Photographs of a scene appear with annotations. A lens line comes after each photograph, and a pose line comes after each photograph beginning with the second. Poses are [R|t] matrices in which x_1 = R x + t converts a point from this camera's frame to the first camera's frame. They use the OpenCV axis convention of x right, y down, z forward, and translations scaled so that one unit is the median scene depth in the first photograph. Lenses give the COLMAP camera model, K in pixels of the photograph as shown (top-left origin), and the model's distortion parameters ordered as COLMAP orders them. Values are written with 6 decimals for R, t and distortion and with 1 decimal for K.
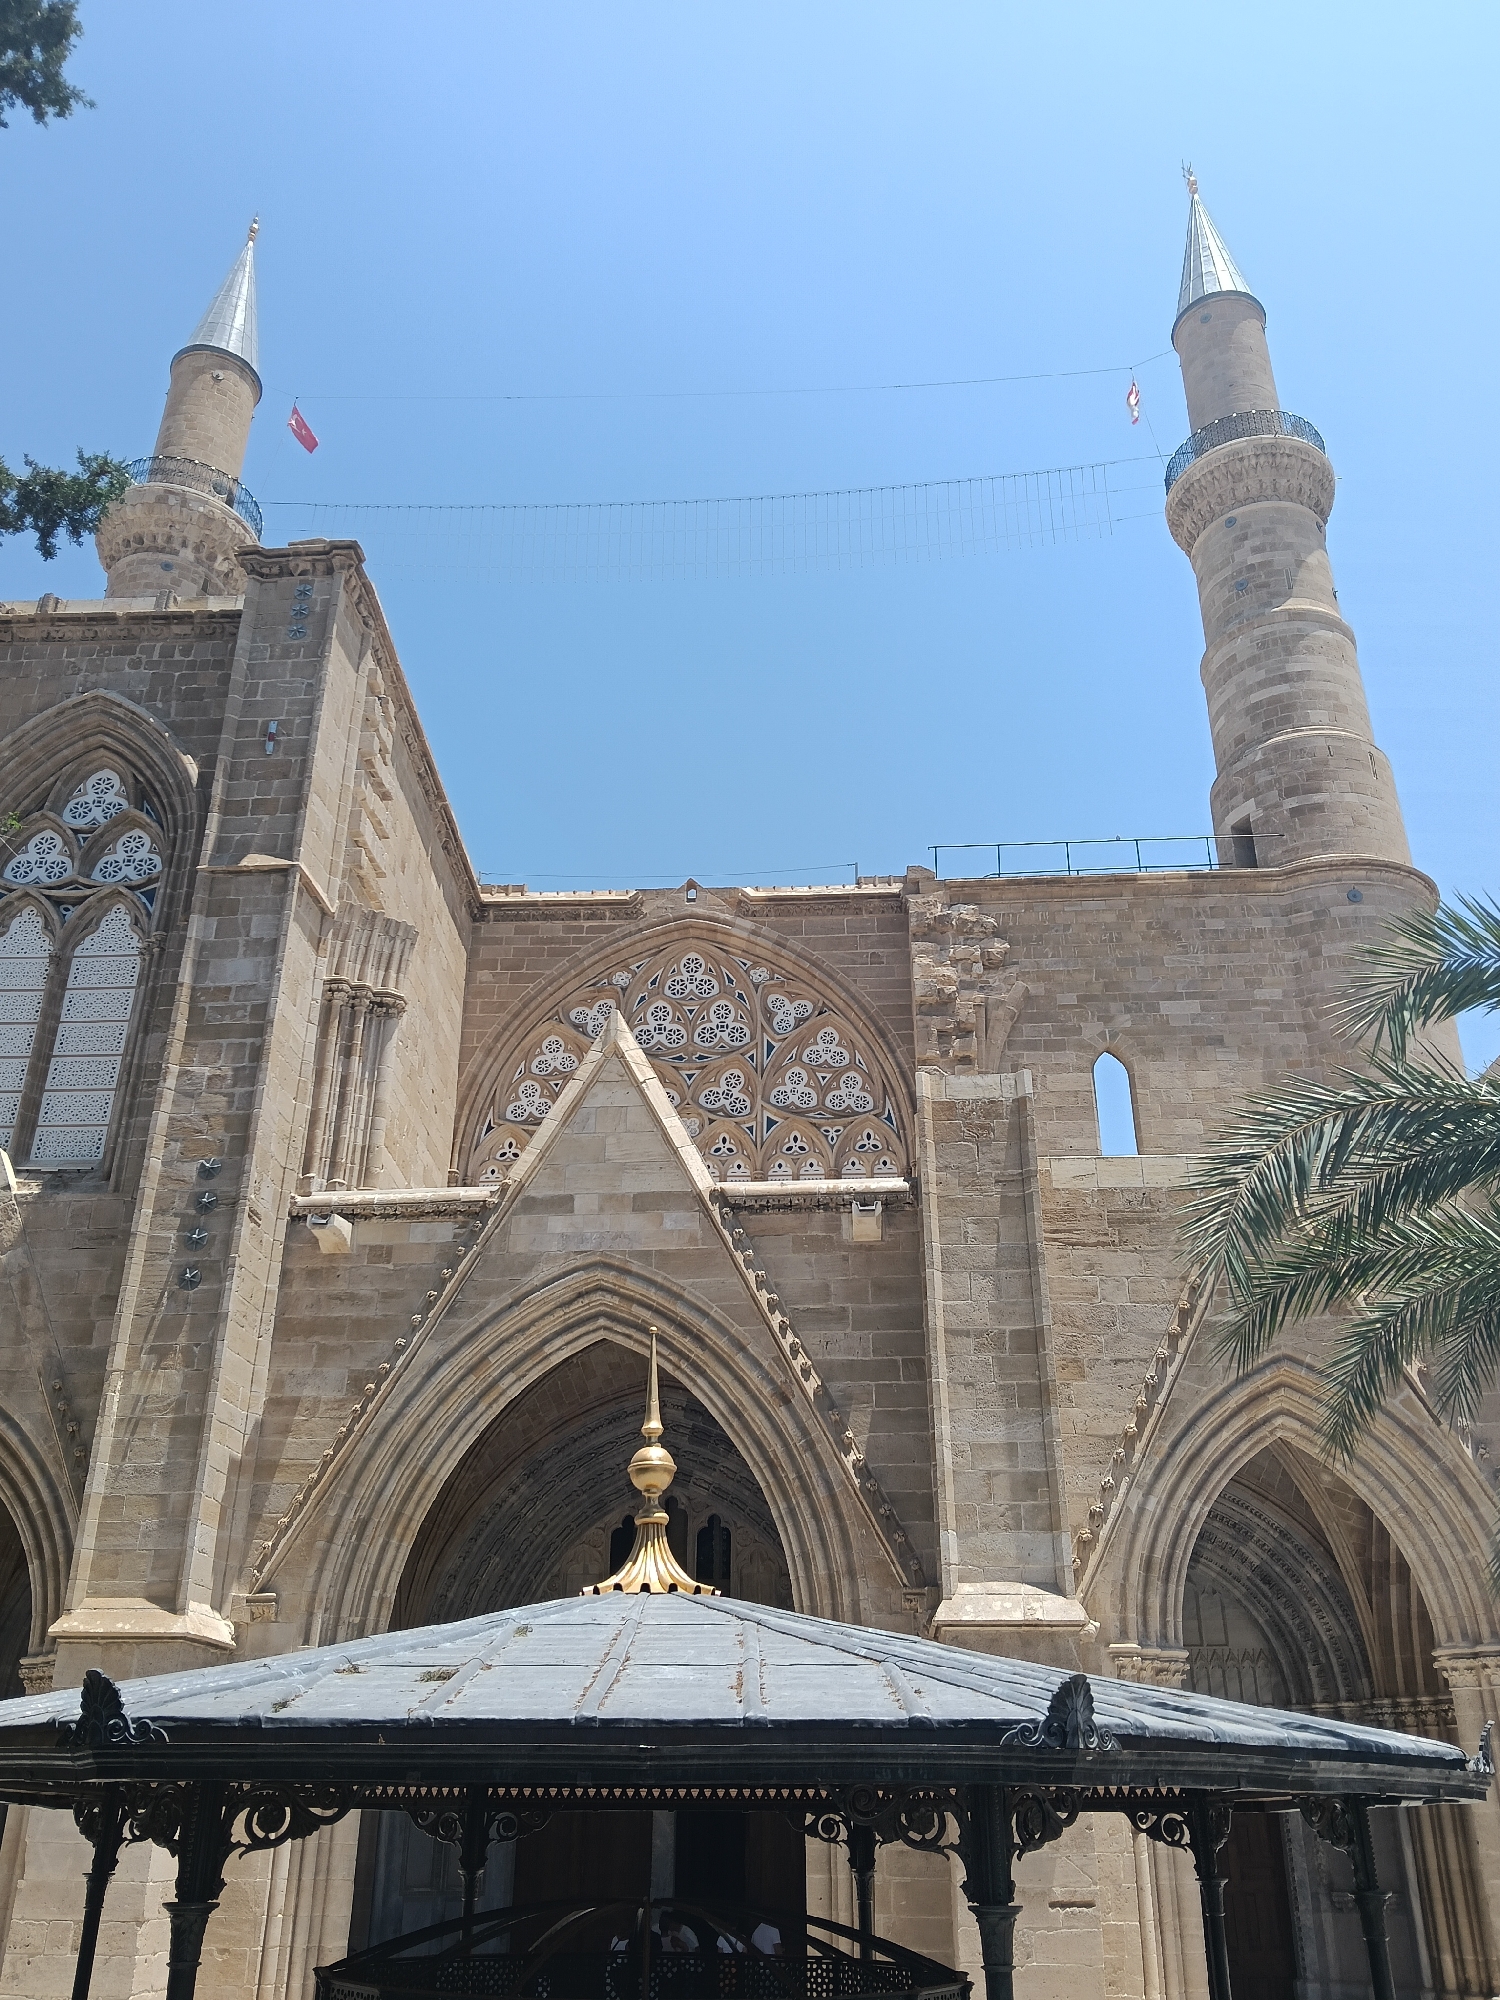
lens RADIAL K [[1711.9, 0, 750.0], [0, 1711.9, 1000.0], [0, 0, 1]] dist [0.007934, 0.007418]
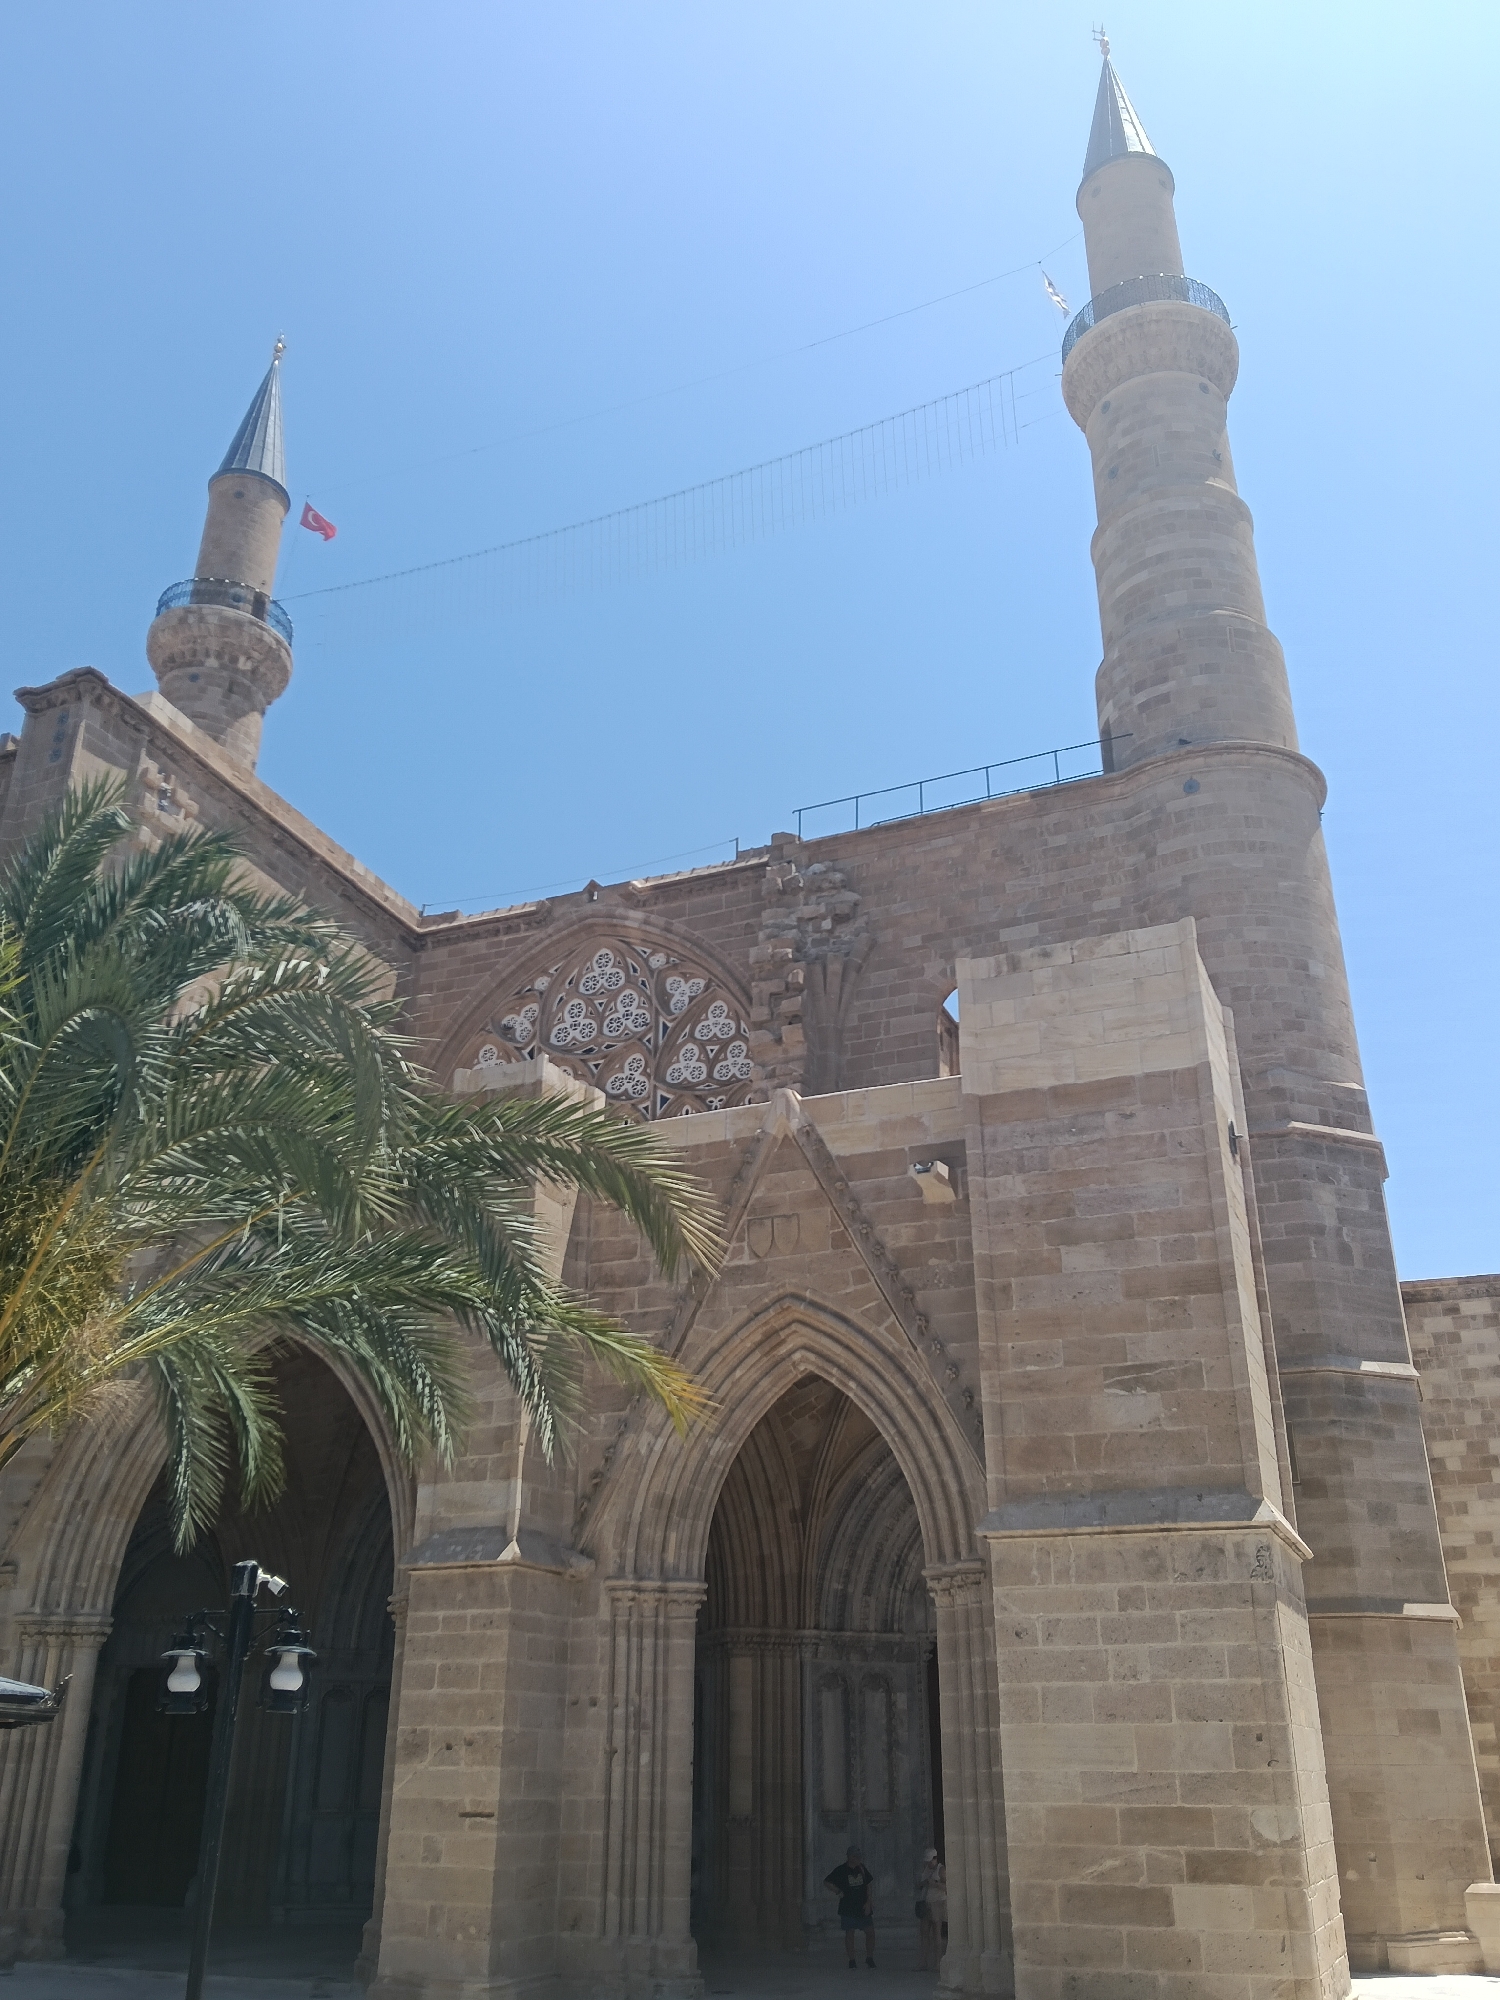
lens RADIAL K [[1687.9, 0, 751.4], [0, 1687.9, 1039.4], [0, 0, 1]] dist [0.018480, -0.015148]
pose [[0.942283, -0.137624, -0.305224, 0.376808], [0.151023, 0.988315, 0.020609, 0.020804], [0.298821, -0.065516, 0.952058, 0.028072]]
